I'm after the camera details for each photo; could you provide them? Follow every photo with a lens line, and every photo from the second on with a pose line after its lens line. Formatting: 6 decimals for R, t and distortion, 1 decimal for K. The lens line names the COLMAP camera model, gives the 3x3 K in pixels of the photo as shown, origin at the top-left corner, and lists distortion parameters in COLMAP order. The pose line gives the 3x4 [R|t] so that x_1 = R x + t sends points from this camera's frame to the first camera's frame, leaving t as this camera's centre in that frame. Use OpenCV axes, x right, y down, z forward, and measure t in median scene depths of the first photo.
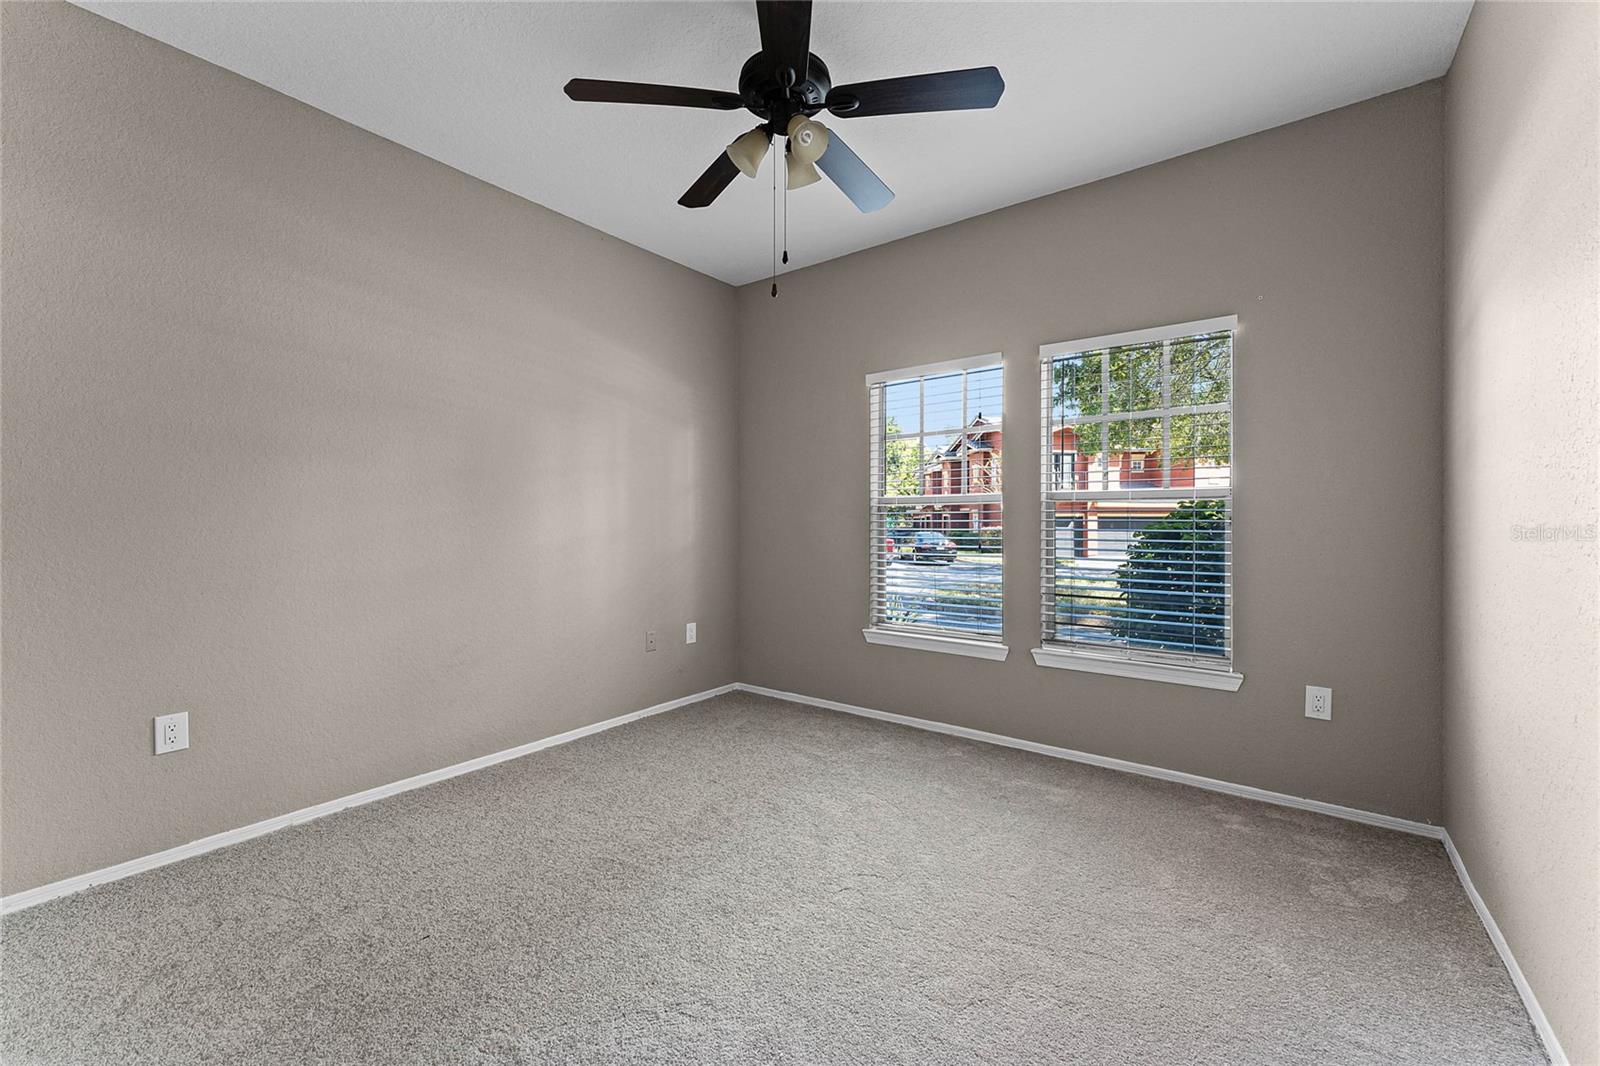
lens RADIAL K [[641.1, 0, 802.0], [0, 641.1, 526.3], [0, 0, 1]] dist [0.000209, 0.000005]
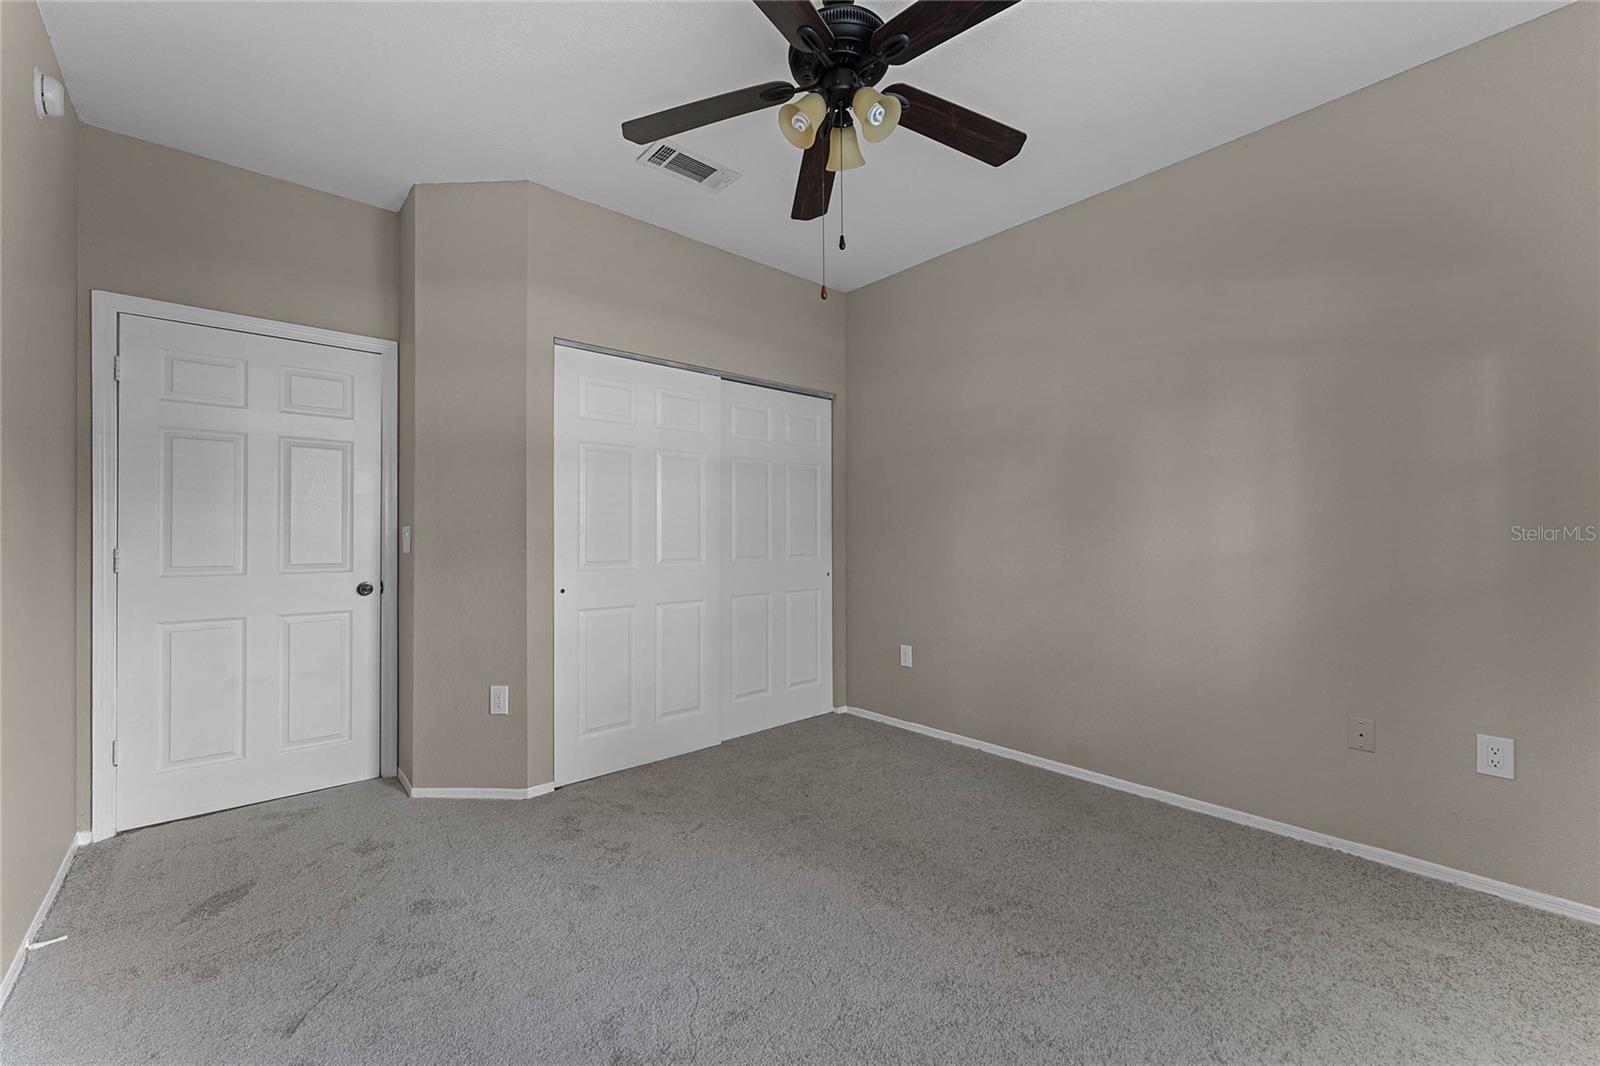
lens RADIAL K [[641.1, 0, 802.6], [0, 641.1, 534.7], [0, 0, 1]] dist [0.000209, 0.000005]
pose [[-0.202576, 0.000088, -0.979267, 0.565581], [-0.000964, 0.999999, 0.000289, -0.009763], [0.979266, 0.001002, -0.202576, 0.748288]]
